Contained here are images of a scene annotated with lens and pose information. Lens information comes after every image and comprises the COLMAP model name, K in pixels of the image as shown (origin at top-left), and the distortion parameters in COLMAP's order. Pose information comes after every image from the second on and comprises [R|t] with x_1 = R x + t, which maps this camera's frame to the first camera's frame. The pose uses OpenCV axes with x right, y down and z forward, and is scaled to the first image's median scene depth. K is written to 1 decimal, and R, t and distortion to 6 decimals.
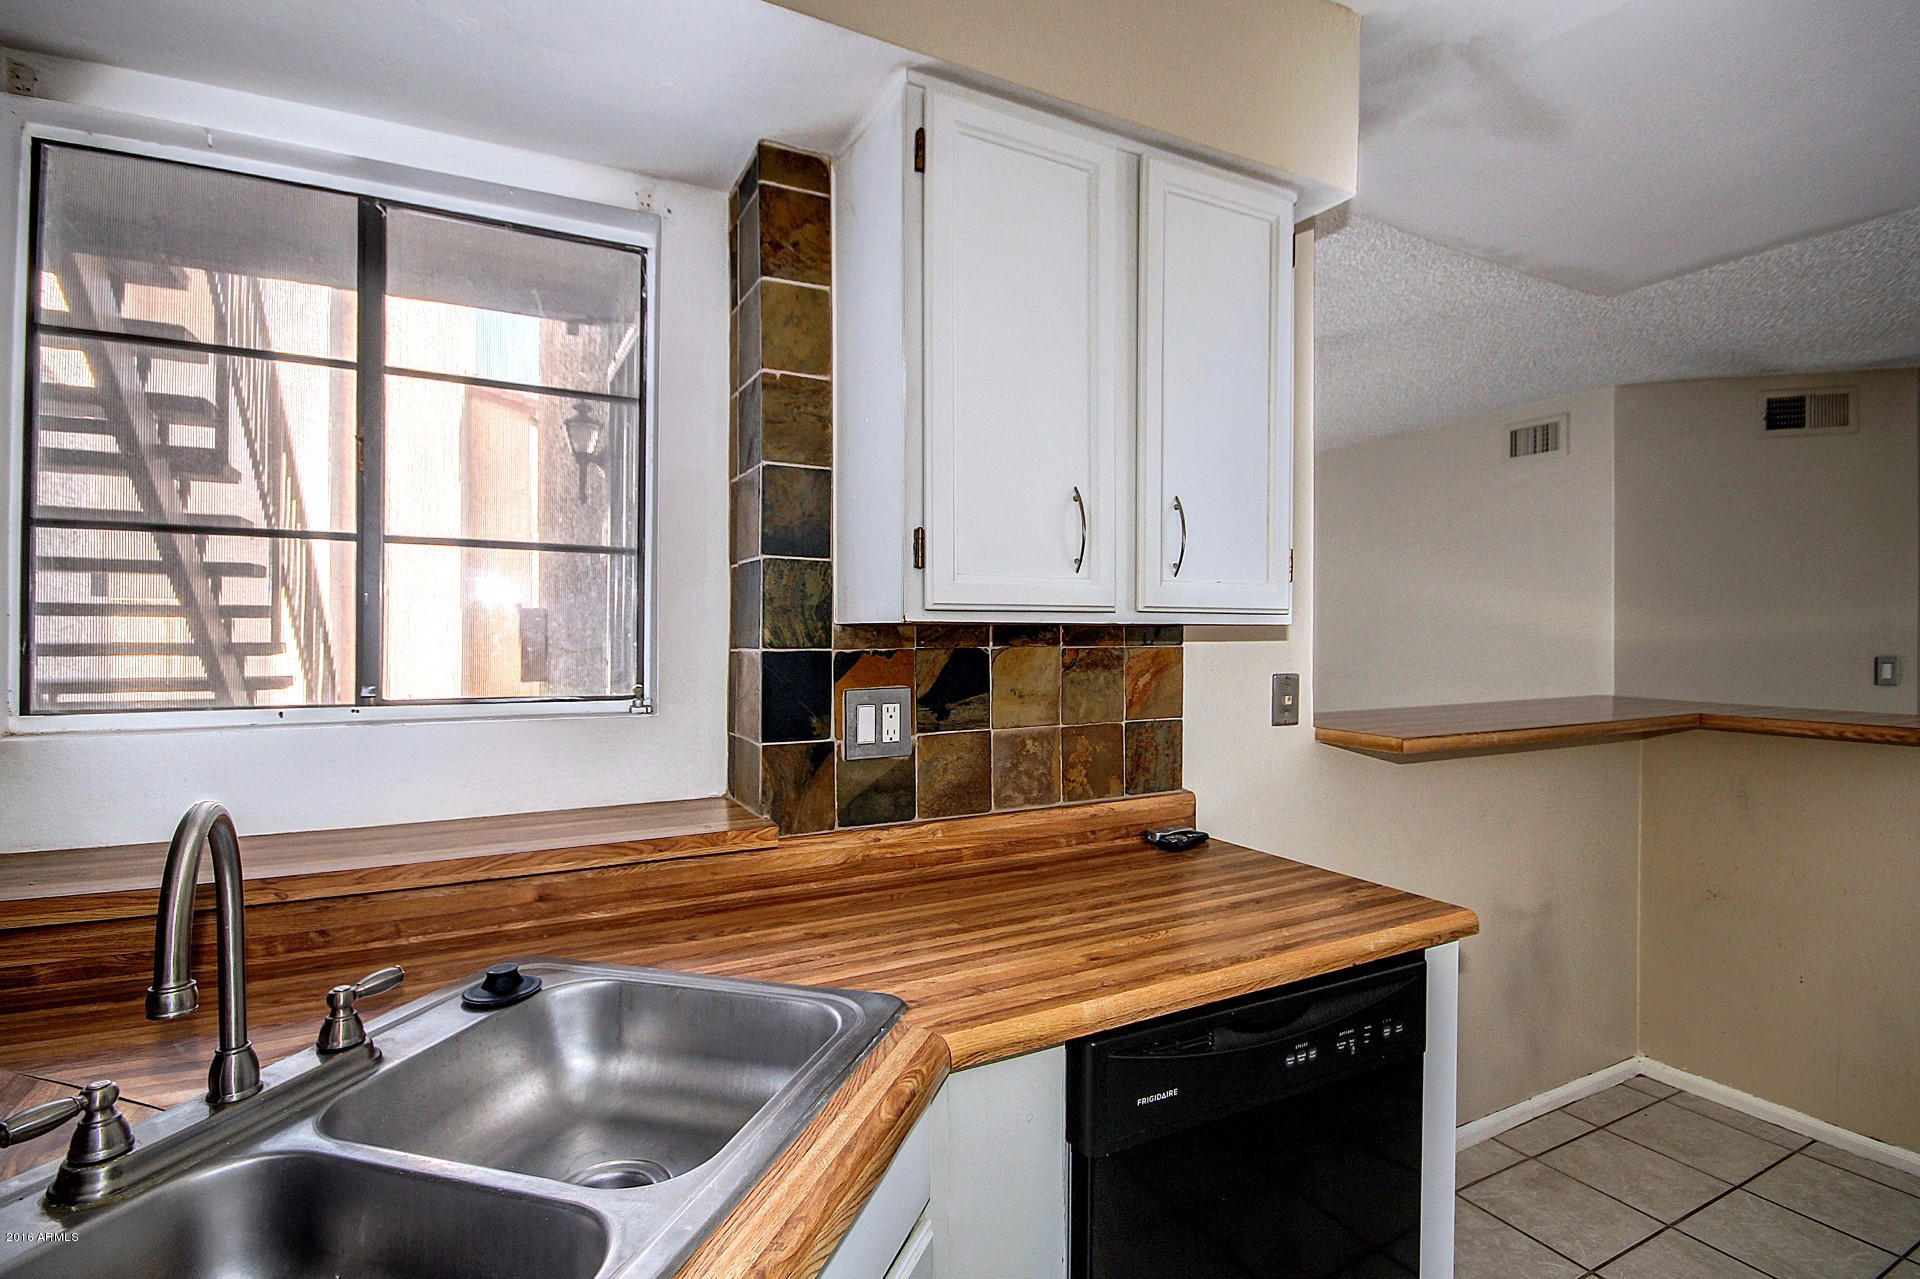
lens RADIAL K [[923.0, 0, 965.6], [0, 923.0, 640.7], [0, 0, 1]] dist [-0.008380, -0.001150]
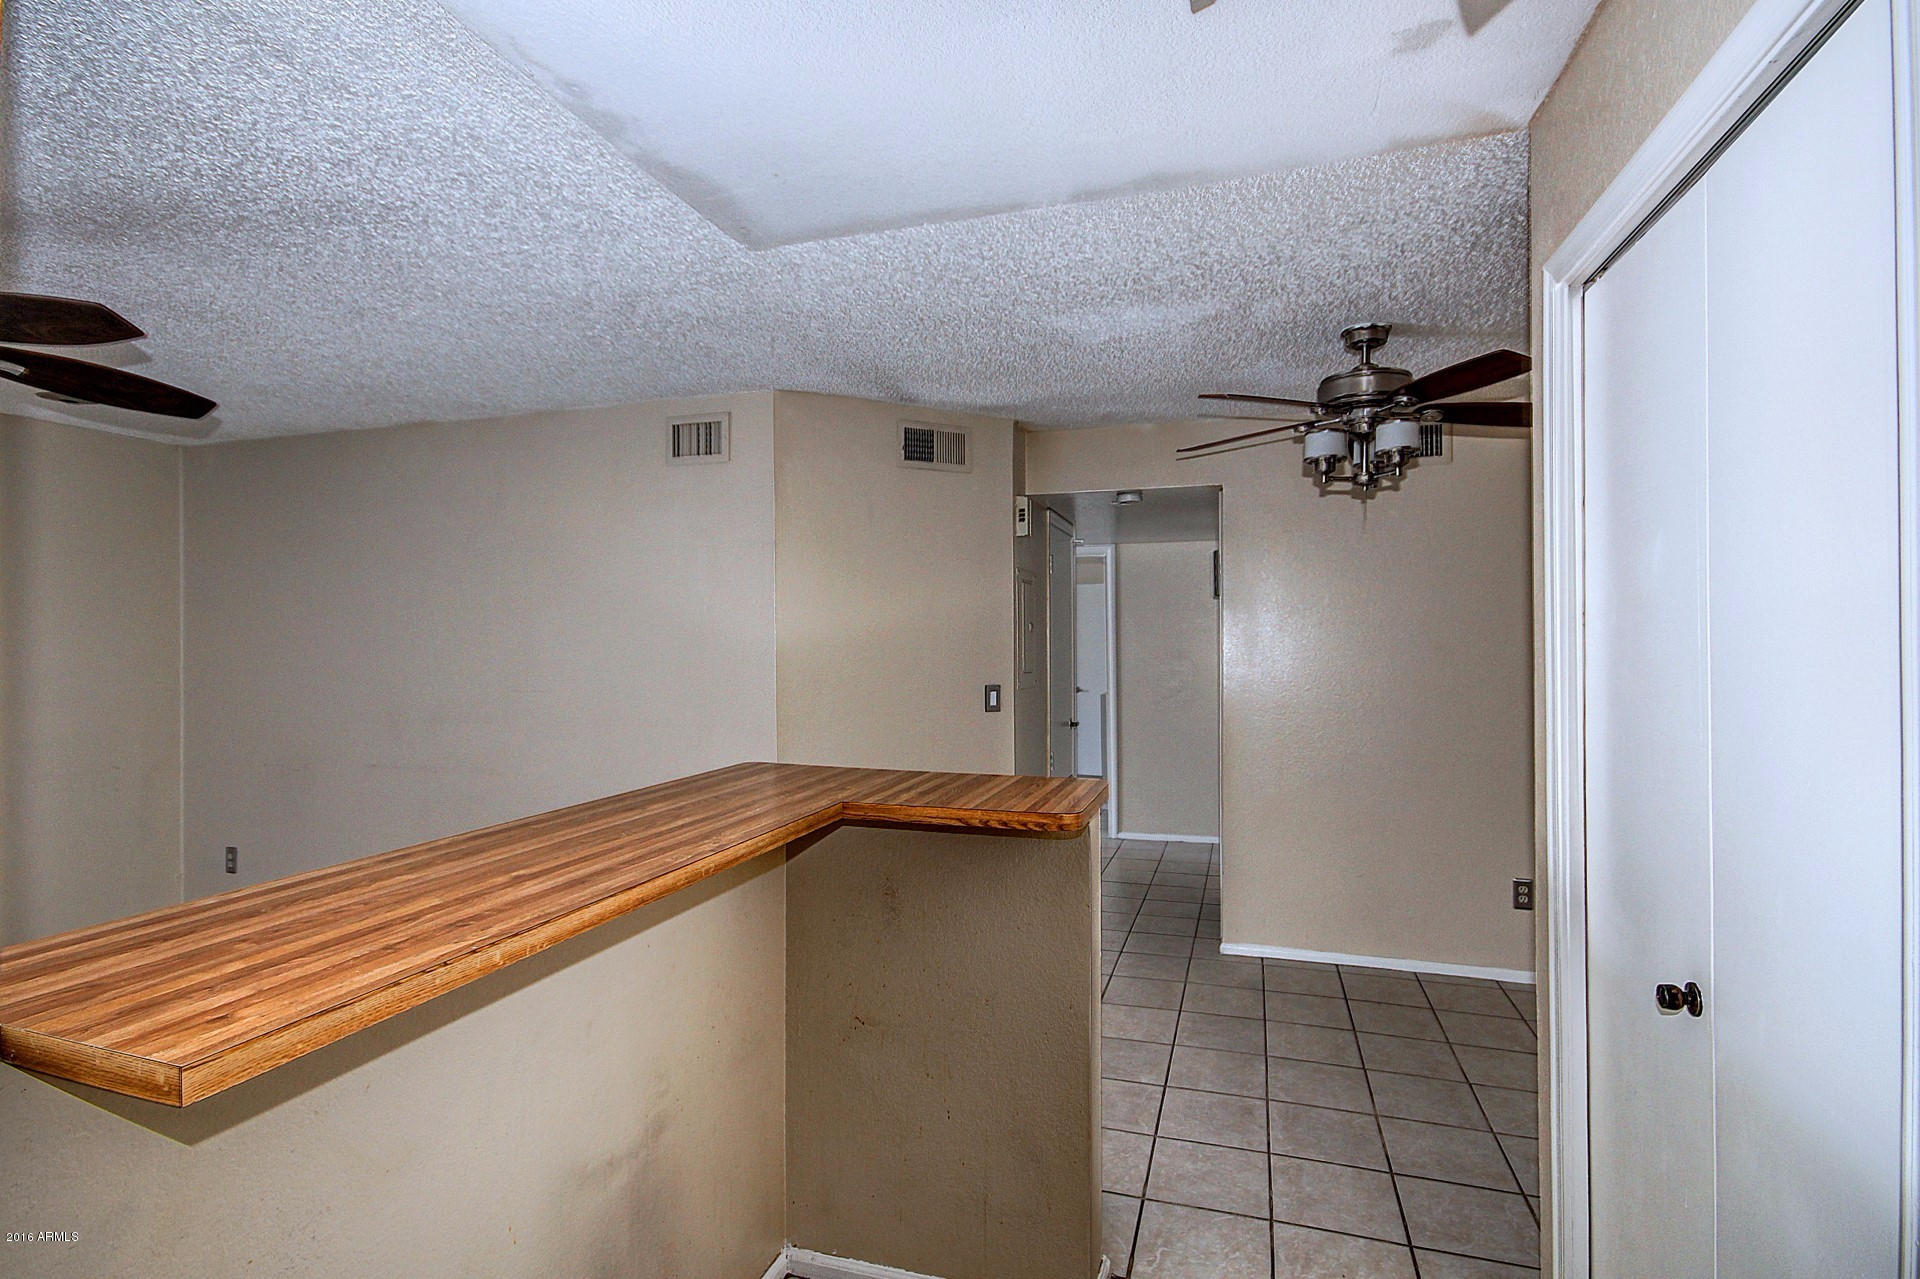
lens RADIAL K [[923.0, 0, 948.6], [0, 923.0, 641.1], [0, 0, 1]] dist [-0.008380, -0.001150]
pose [[0.719505, -0.004407, 0.694474, 0.221387], [0.009615, 0.999947, -0.003616, -0.029968], [-0.694421, 0.009279, 0.719509, 0.259331]]
